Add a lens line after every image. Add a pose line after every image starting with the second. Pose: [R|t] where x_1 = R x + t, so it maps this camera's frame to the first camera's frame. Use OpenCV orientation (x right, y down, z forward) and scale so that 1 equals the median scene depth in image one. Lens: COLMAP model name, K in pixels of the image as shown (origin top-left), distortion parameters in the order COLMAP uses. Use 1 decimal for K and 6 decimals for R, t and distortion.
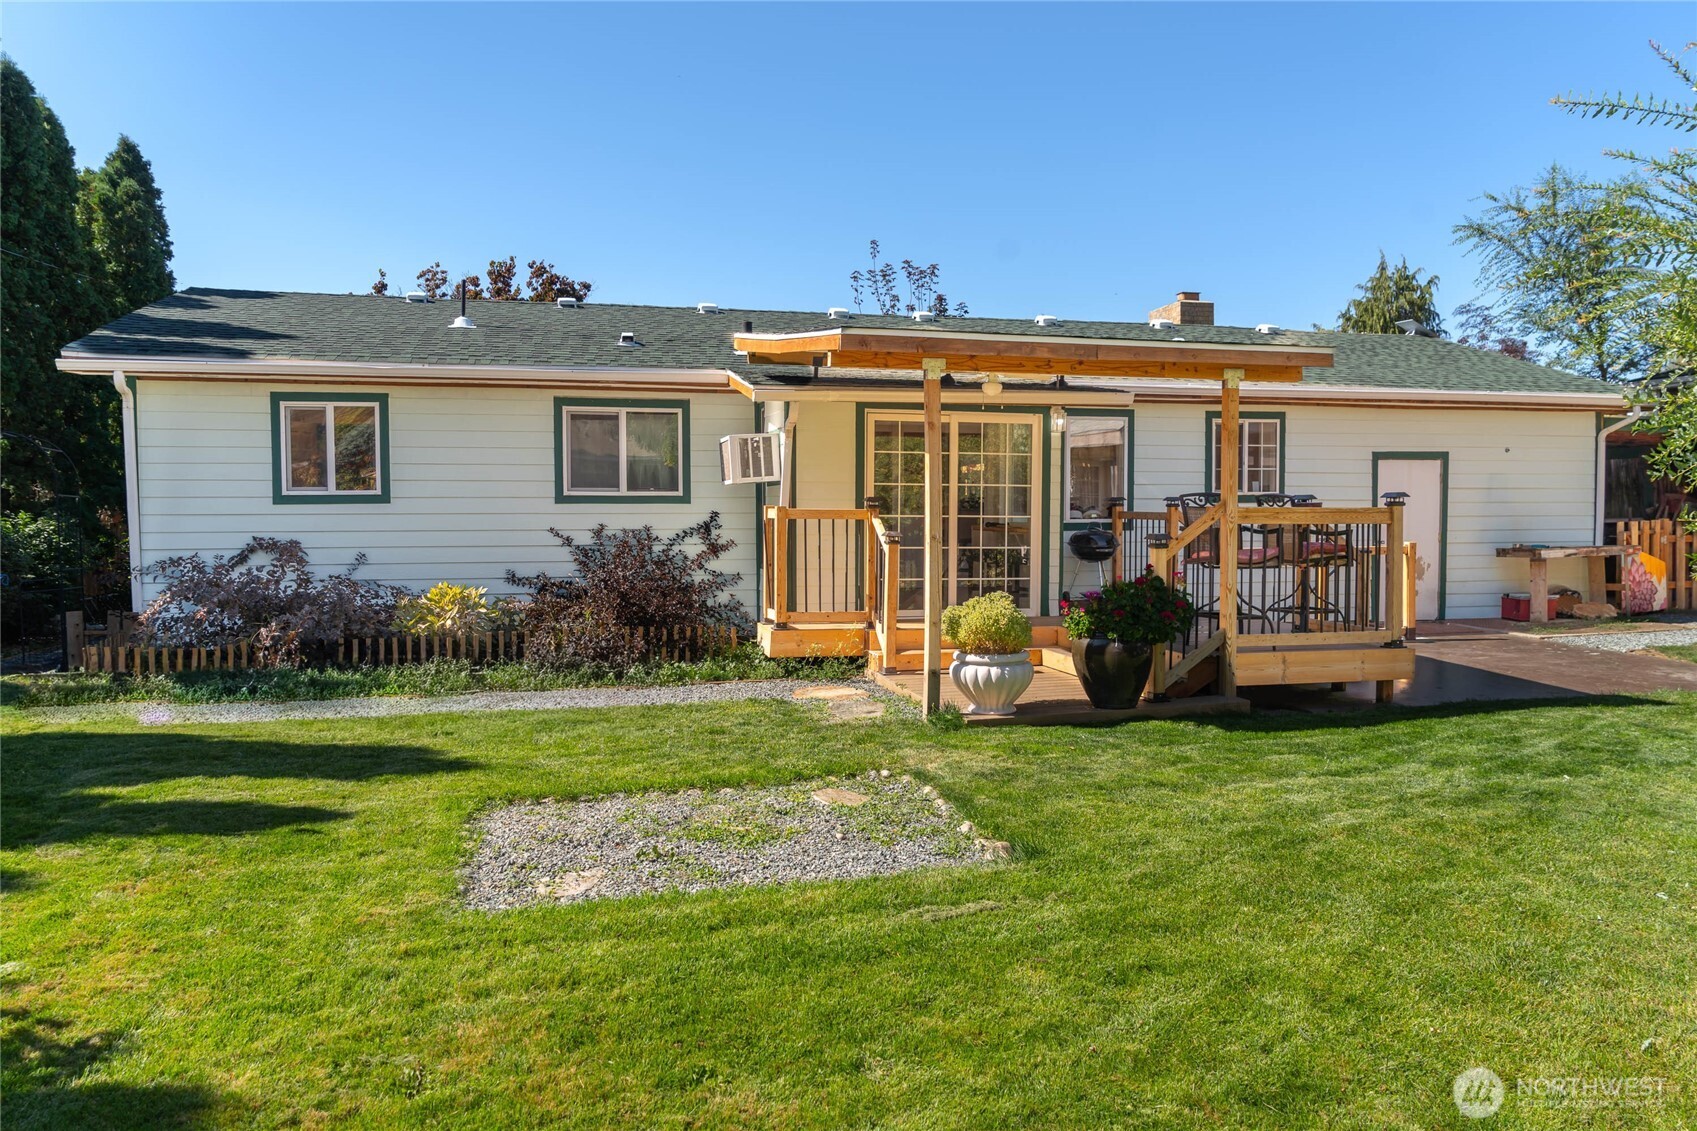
lens RADIAL K [[1126.7, 0, 848.4], [0, 1126.7, 563.3], [0, 0, 1]] dist [-0.028690, 0.014133]
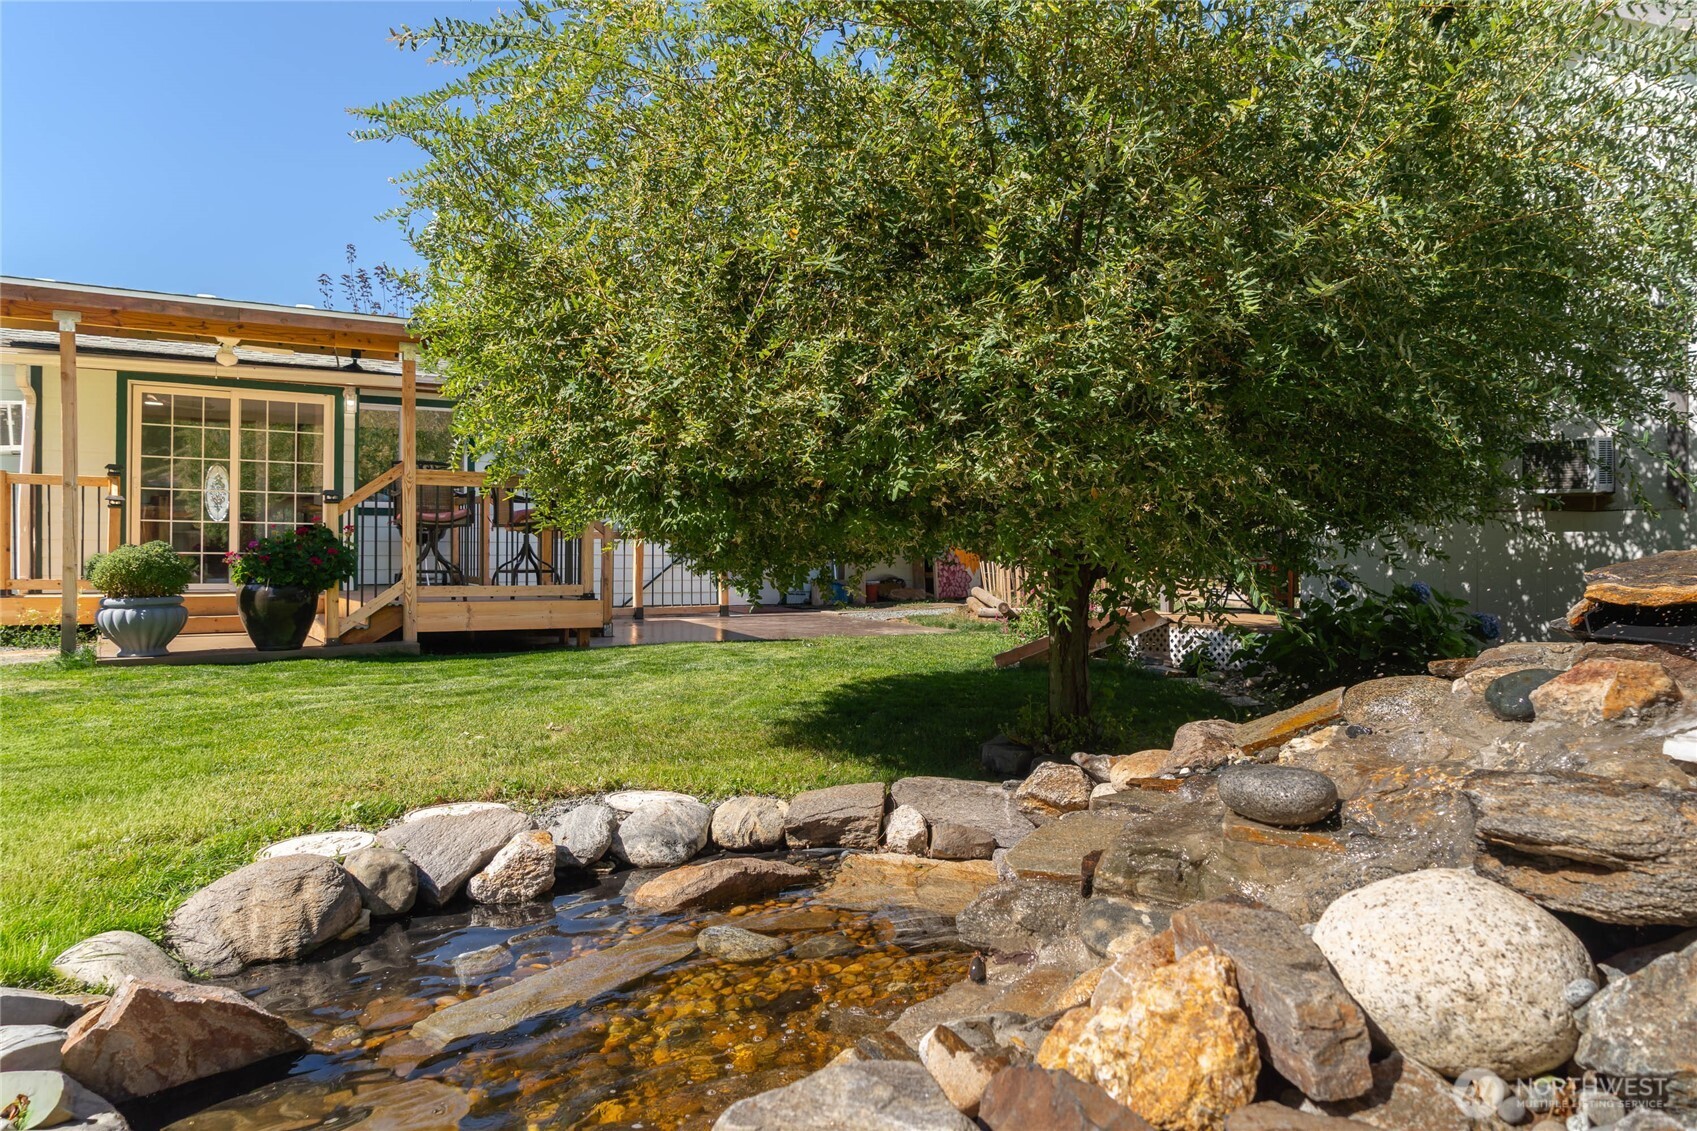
lens RADIAL K [[1126.7, 0, 848.6], [0, 1126.7, 563.1], [0, 0, 1]] dist [-0.028690, 0.014133]
pose [[0.949322, 0.003777, 0.314281, 0.402912], [0.006950, 0.999431, -0.033003, 0.081377], [-0.314227, 0.033514, 0.948756, -0.173173]]
